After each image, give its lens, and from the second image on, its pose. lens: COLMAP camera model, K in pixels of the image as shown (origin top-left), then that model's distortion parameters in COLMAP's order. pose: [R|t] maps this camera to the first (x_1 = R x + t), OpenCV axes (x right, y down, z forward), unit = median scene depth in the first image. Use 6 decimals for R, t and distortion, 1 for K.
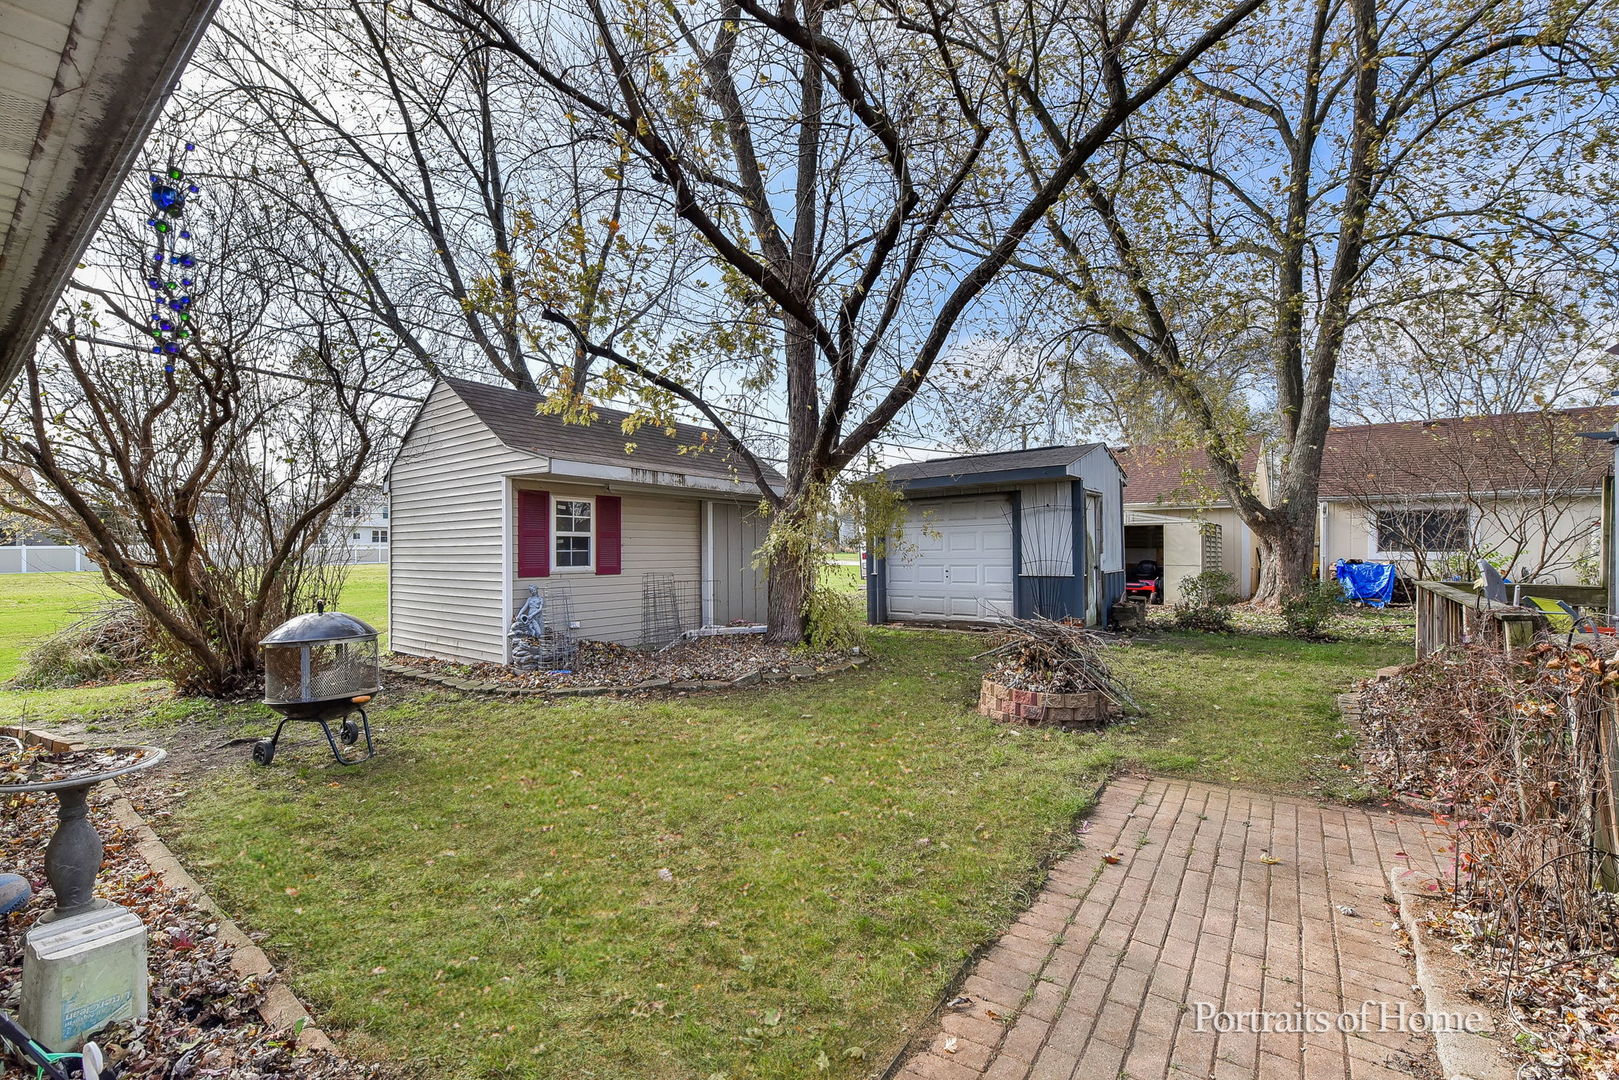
lens RADIAL K [[673.7, 0, 818.6], [0, 673.7, 546.2], [0, 0, 1]] dist [-0.002466, -0.000708]
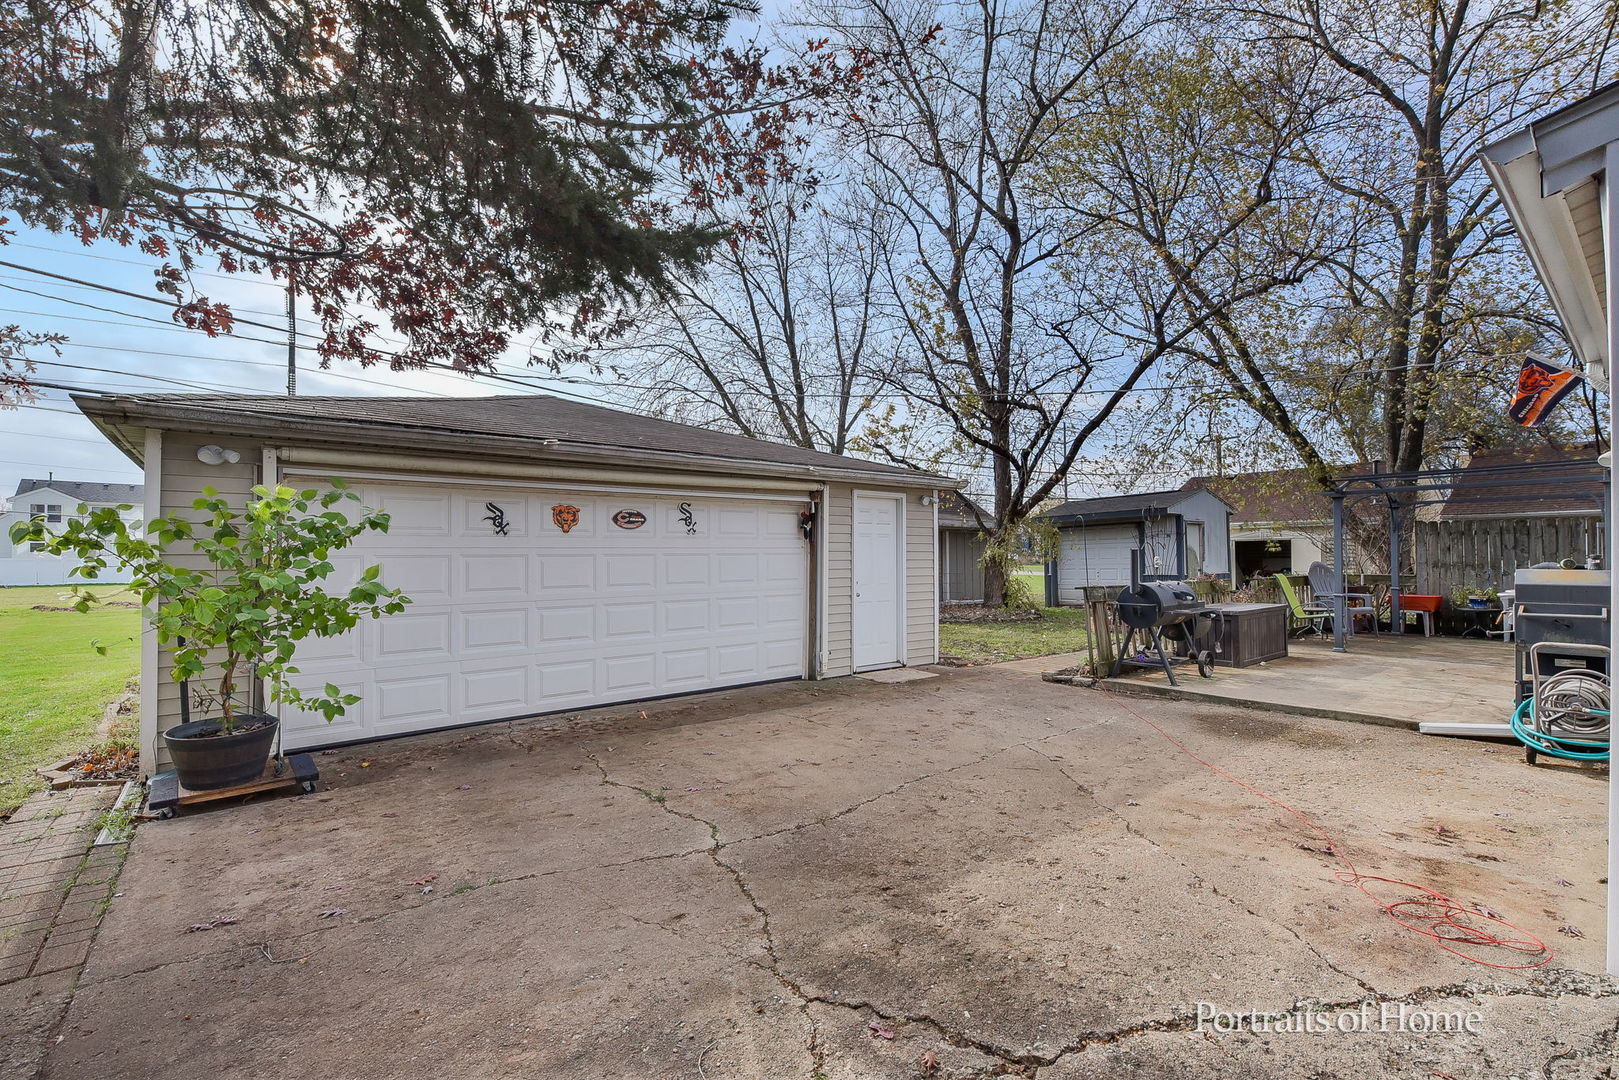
lens RADIAL K [[703.2, 0, 803.5], [0, 703.2, 550.4], [0, 0, 1]] dist [-0.002611, -0.000555]
pose [[0.958393, -0.004323, -0.285418, 0.002659], [0.000838, 0.999924, -0.012330, 0.006946], [0.285450, 0.011578, 0.958324, -1.066995]]
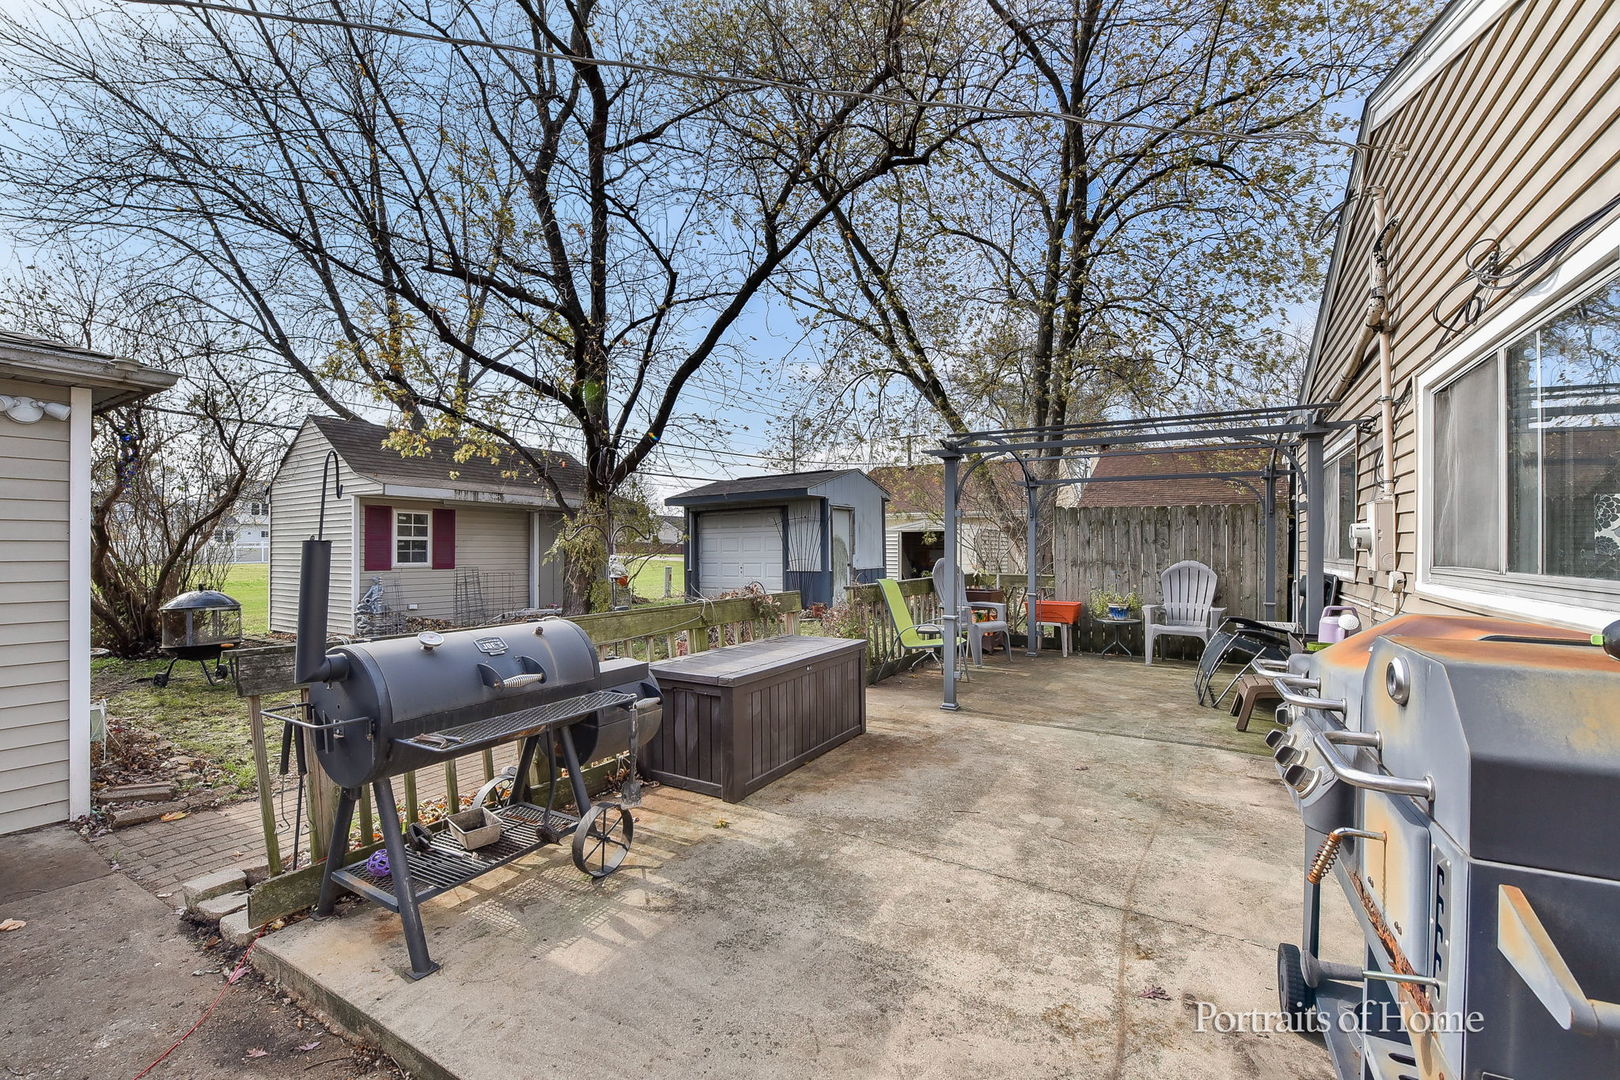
lens RADIAL K [[674.1, 0, 811.3], [0, 674.1, 543.8], [0, 0, 1]] dist [-0.002466, -0.000708]
pose [[0.997074, 0.004023, 0.076340, 0.320829], [-0.003619, 0.999979, -0.005435, -0.002783], [-0.076360, 0.005143, 0.997067, -0.385015]]
